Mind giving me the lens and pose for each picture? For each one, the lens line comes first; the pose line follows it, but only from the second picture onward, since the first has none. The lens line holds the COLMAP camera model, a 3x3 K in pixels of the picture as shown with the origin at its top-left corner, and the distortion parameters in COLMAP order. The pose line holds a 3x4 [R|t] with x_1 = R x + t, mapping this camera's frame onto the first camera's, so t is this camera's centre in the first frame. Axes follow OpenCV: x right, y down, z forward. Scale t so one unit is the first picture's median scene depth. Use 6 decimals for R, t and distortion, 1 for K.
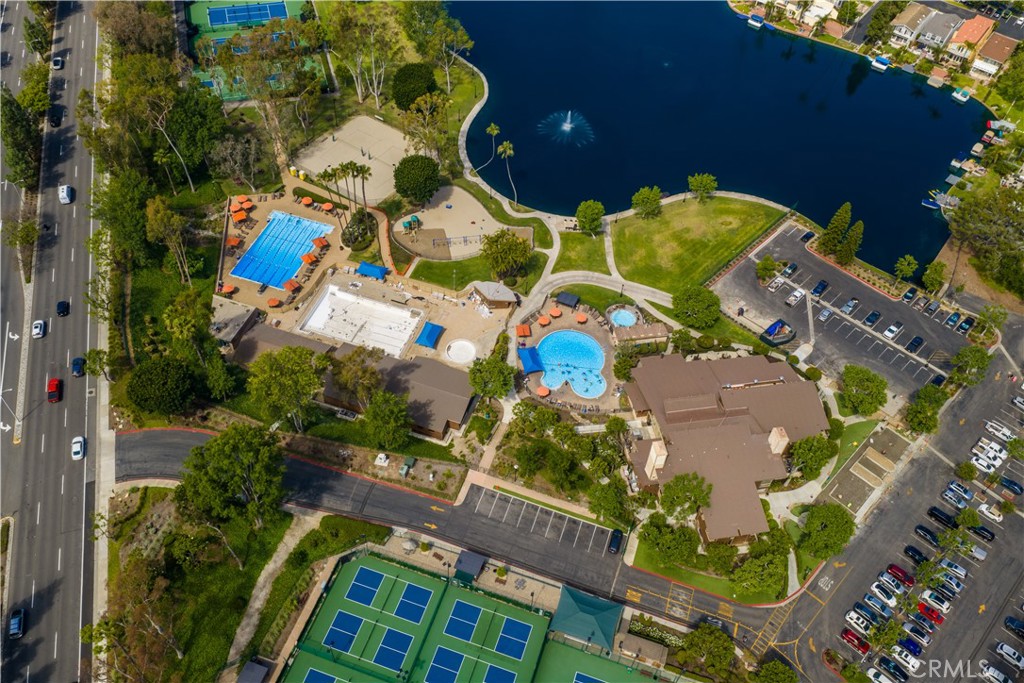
lens RADIAL K [[840.9, 0, 511.1], [0, 840.9, 344.4], [0, 0, 1]] dist [0.010174, -0.014535]
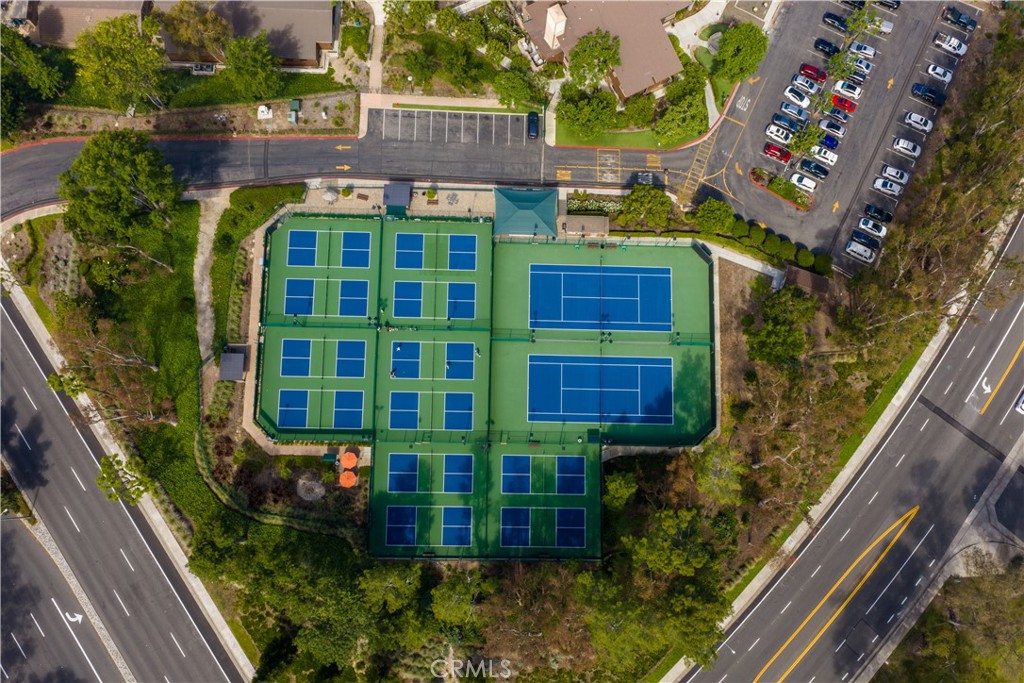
lens RADIAL K [[840.9, 0, 511.9], [0, 840.9, 343.6], [0, 0, 1]] dist [0.010174, -0.014535]
pose [[0.951755, -0.304920, 0.034451, -0.008427], [0.241770, 0.814269, 0.527744, -0.079167], [-0.188972, -0.493953, 0.848705, 0.066342]]
